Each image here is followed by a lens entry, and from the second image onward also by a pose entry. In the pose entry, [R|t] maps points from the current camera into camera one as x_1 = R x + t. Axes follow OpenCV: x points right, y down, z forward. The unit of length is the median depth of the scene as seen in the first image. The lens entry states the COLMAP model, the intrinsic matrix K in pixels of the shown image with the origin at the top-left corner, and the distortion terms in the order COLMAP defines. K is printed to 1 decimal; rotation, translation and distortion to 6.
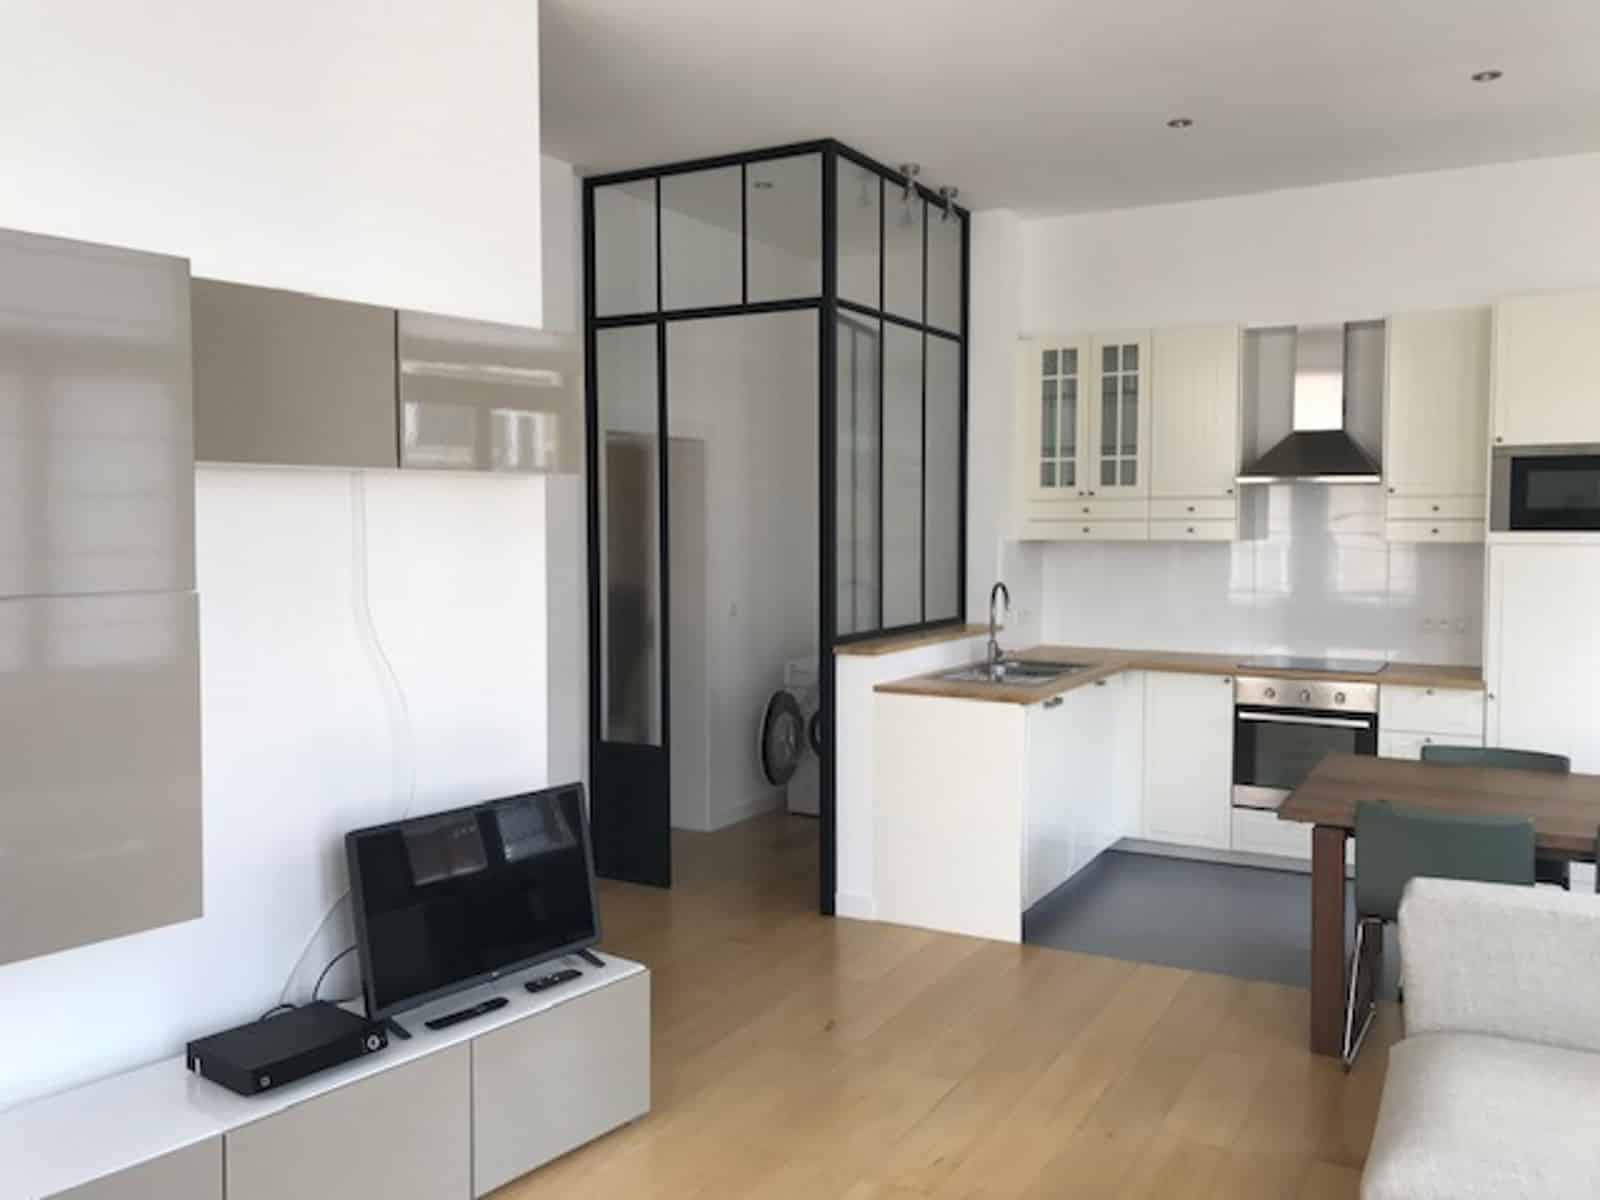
lens RADIAL K [[1315.8, 0, 805.0], [0, 1315.8, 581.8], [0, 0, 1]] dist [0.067272, -0.079198]
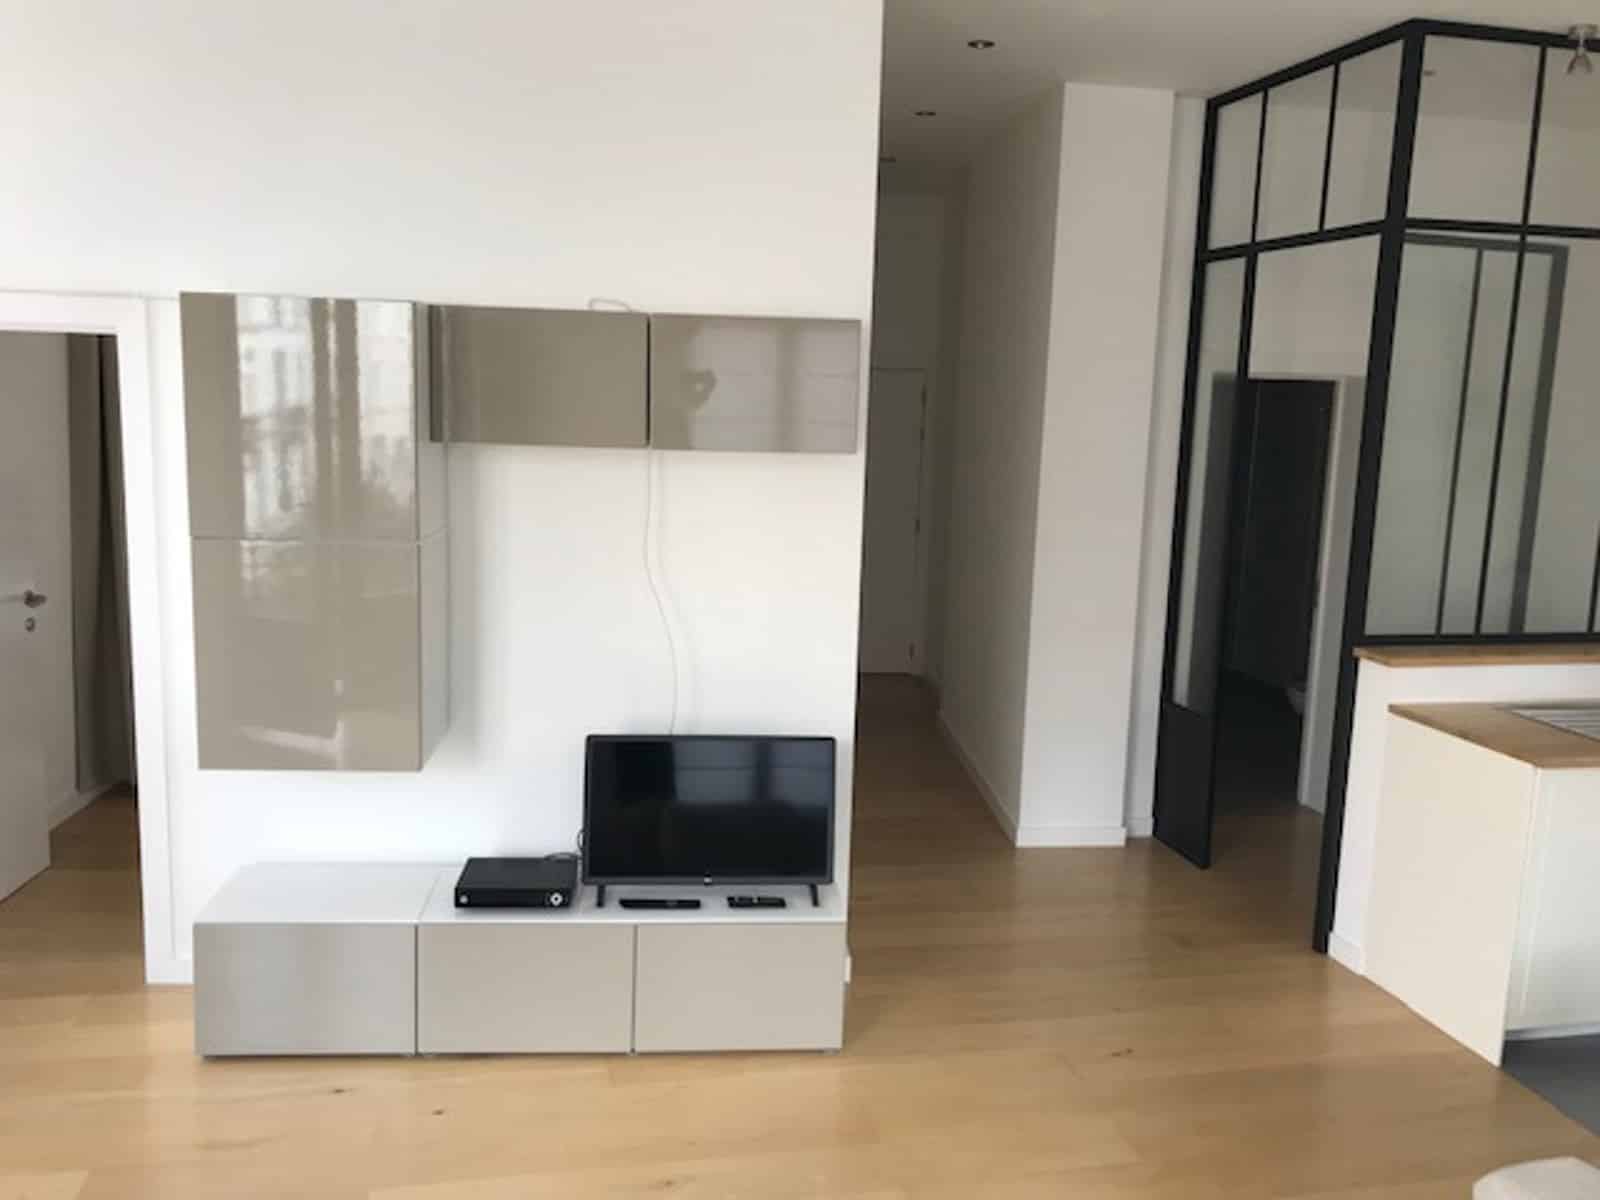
lens RADIAL K [[1315.8, 0, 800.9], [0, 1315.8, 578.6], [0, 0, 1]] dist [0.067272, -0.079198]
pose [[0.666651, 0.132711, -0.733460, 0.360843], [-0.065372, 0.990640, 0.119828, -0.064823], [0.742498, -0.031935, 0.669087, 0.159383]]
